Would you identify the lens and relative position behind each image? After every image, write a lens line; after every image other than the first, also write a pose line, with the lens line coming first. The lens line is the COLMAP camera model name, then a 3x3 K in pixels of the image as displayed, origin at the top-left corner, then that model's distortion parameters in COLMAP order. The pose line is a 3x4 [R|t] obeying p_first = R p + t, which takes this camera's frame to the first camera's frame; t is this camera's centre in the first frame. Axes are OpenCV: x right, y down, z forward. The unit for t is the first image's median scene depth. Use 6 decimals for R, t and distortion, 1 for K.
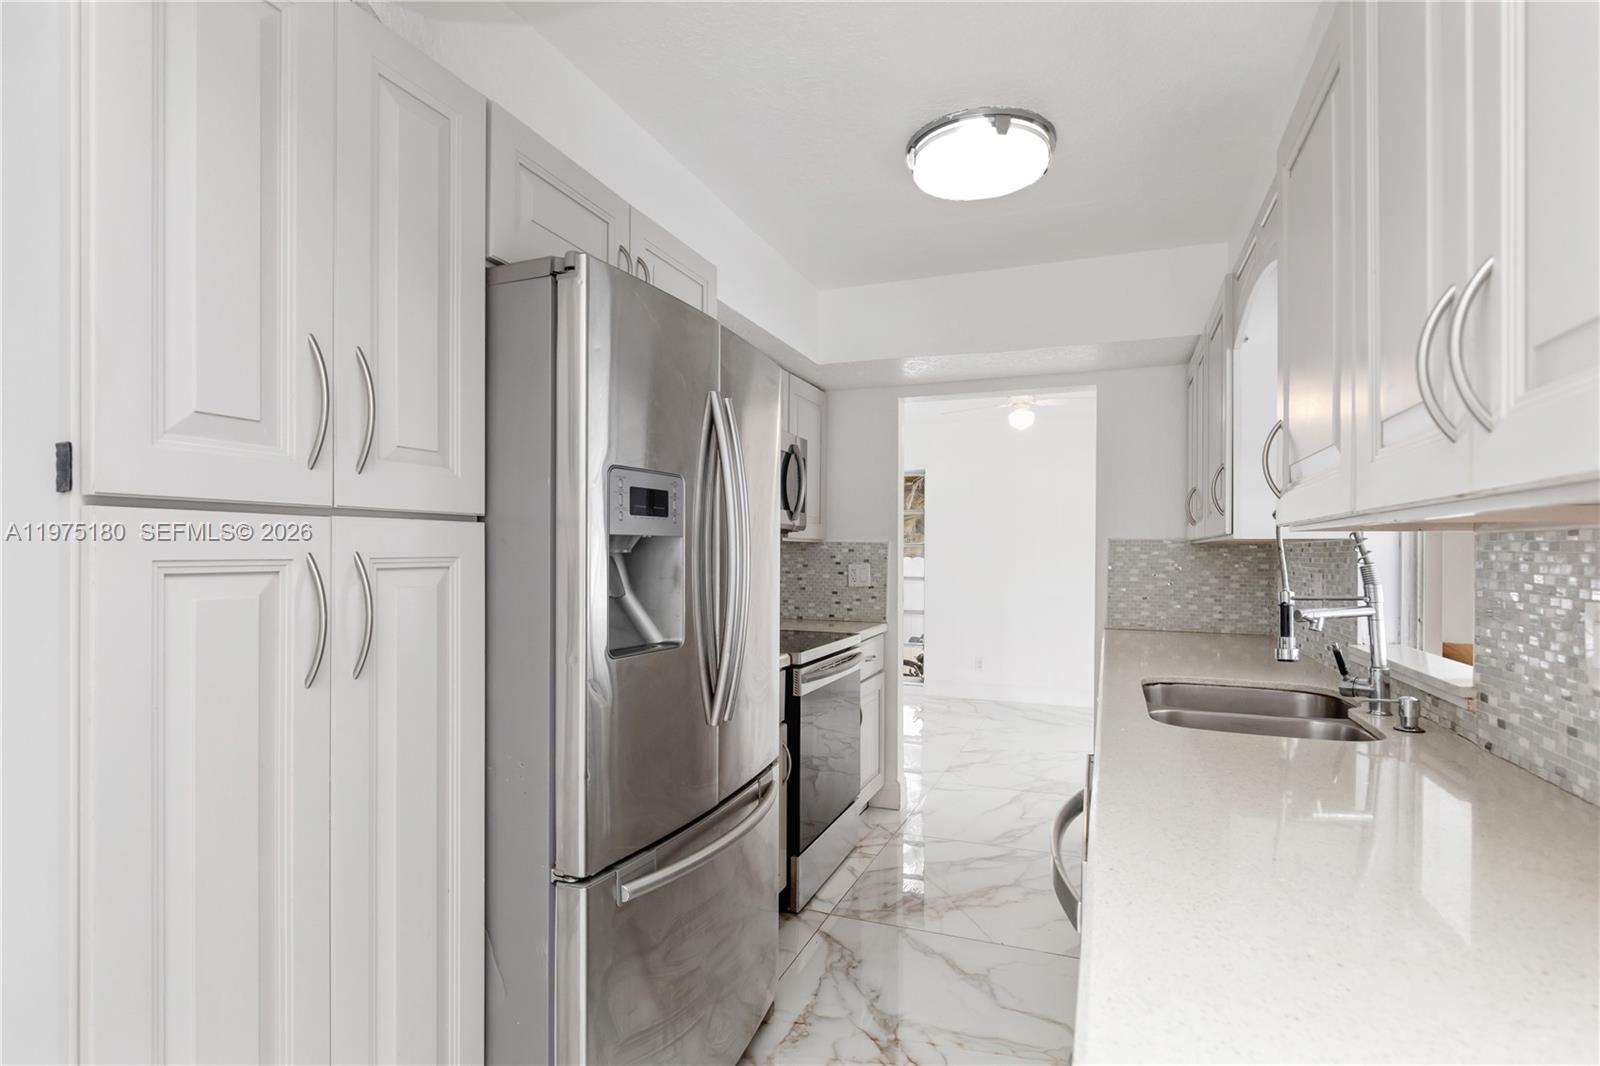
lens RADIAL K [[808.4, 0, 796.6], [0, 808.4, 552.1], [0, 0, 1]] dist [-0.004322, -0.000562]
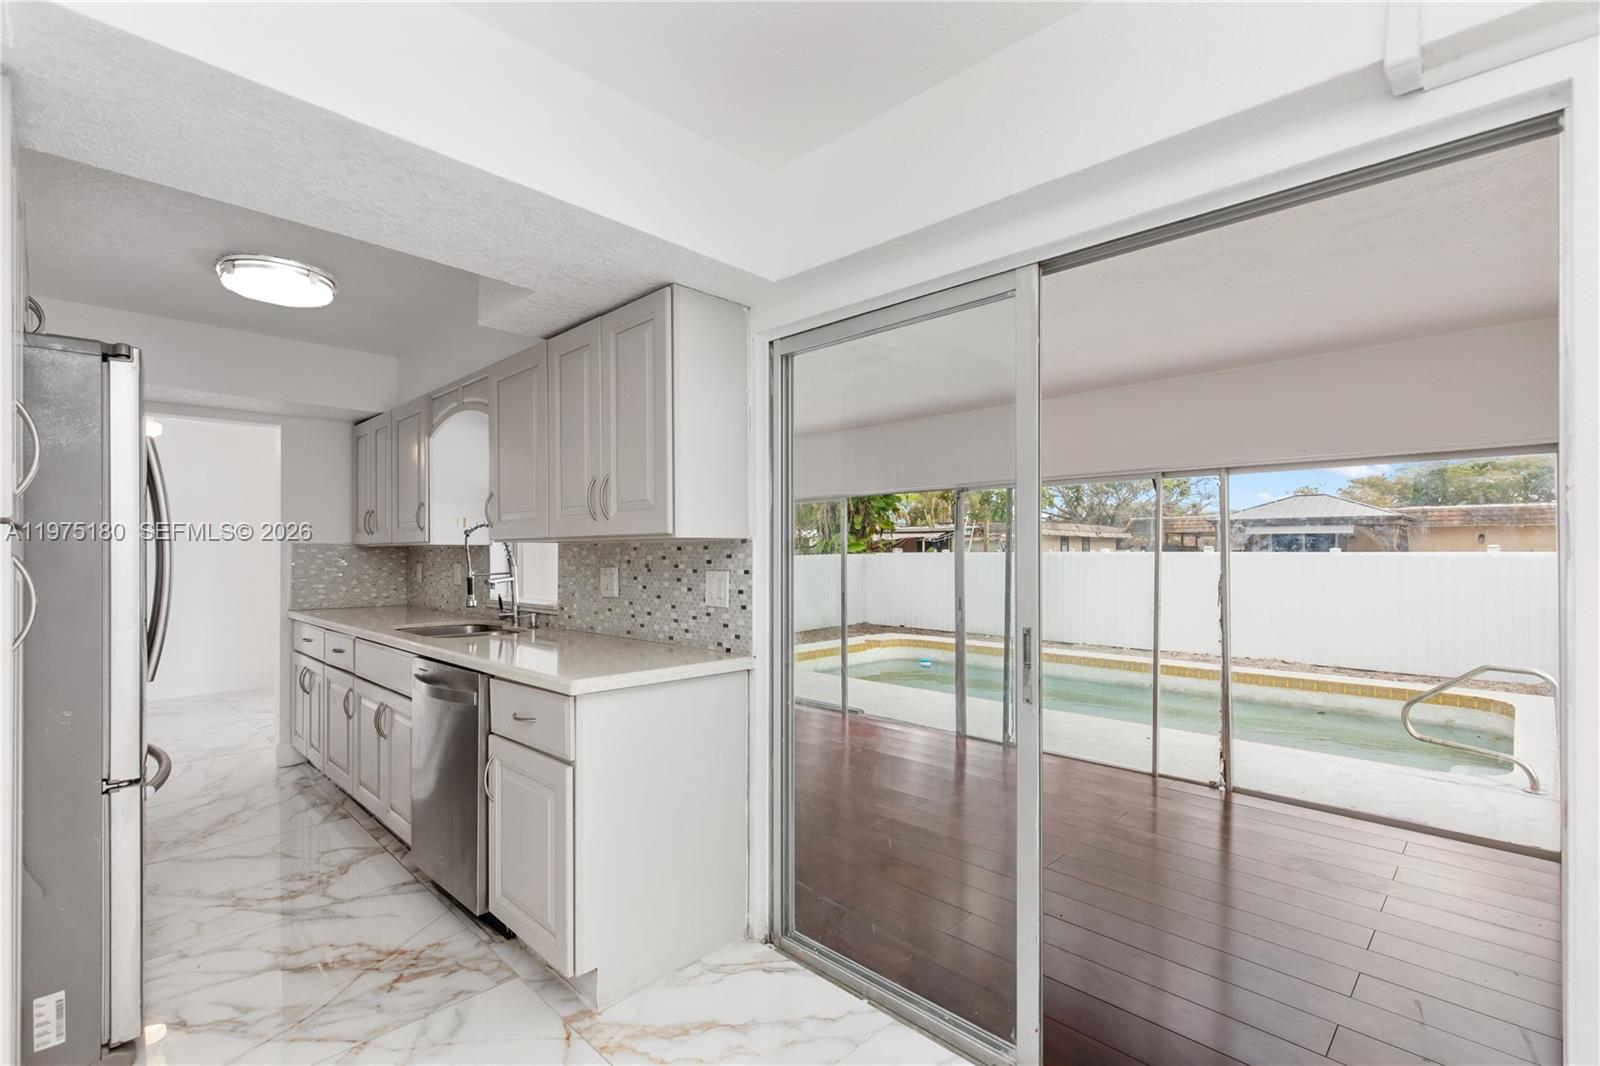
lens RADIAL K [[716.4, 0, 798.4], [0, 716.4, 544.8], [0, 0, 1]] dist [0.000348, -0.000205]
pose [[0.388427, 0.004303, 0.921469, -0.645064], [0.005340, 0.999962, -0.006920, -0.000704], [-0.921464, 0.007609, 0.388389, -0.388189]]
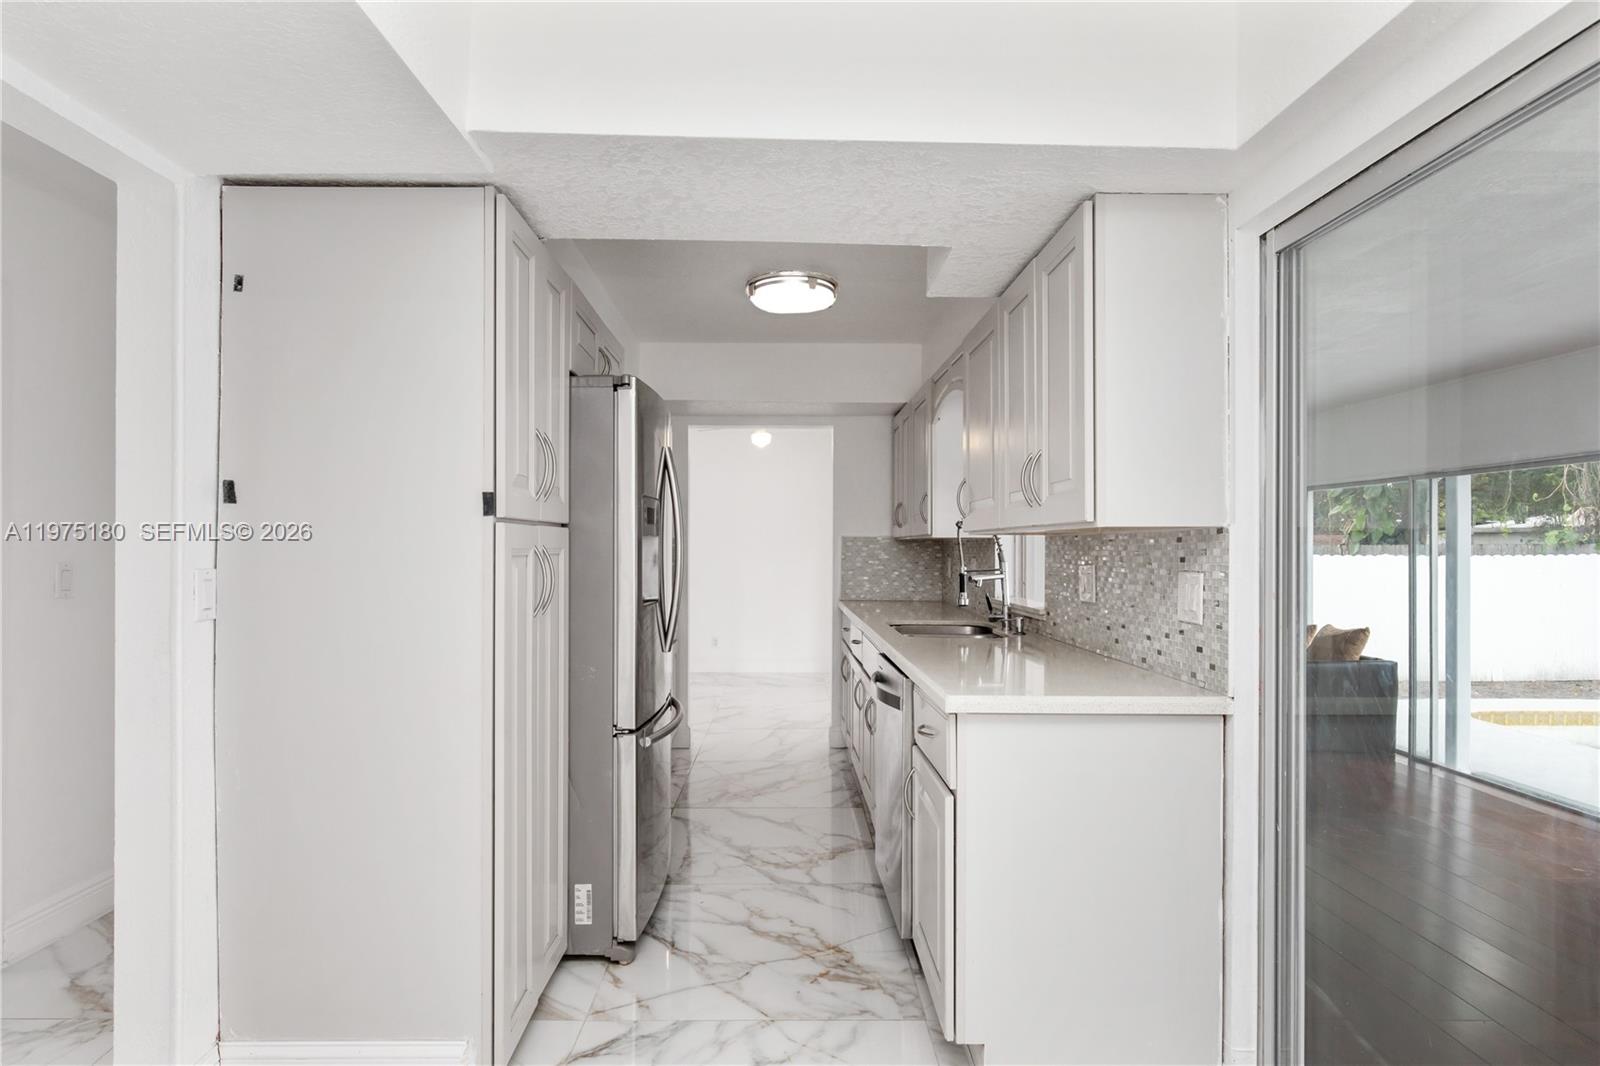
lens RADIAL K [[849.7, 0, 798.3], [0, 849.7, 541.8], [0, 0, 1]] dist [0.004009, 0.000544]
pose [[0.923412, 0.000927, 0.383809, -0.422433], [0.001197, 0.999985, -0.005296, 0.001741], [-0.383809, 0.005349, 0.923397, -0.560763]]
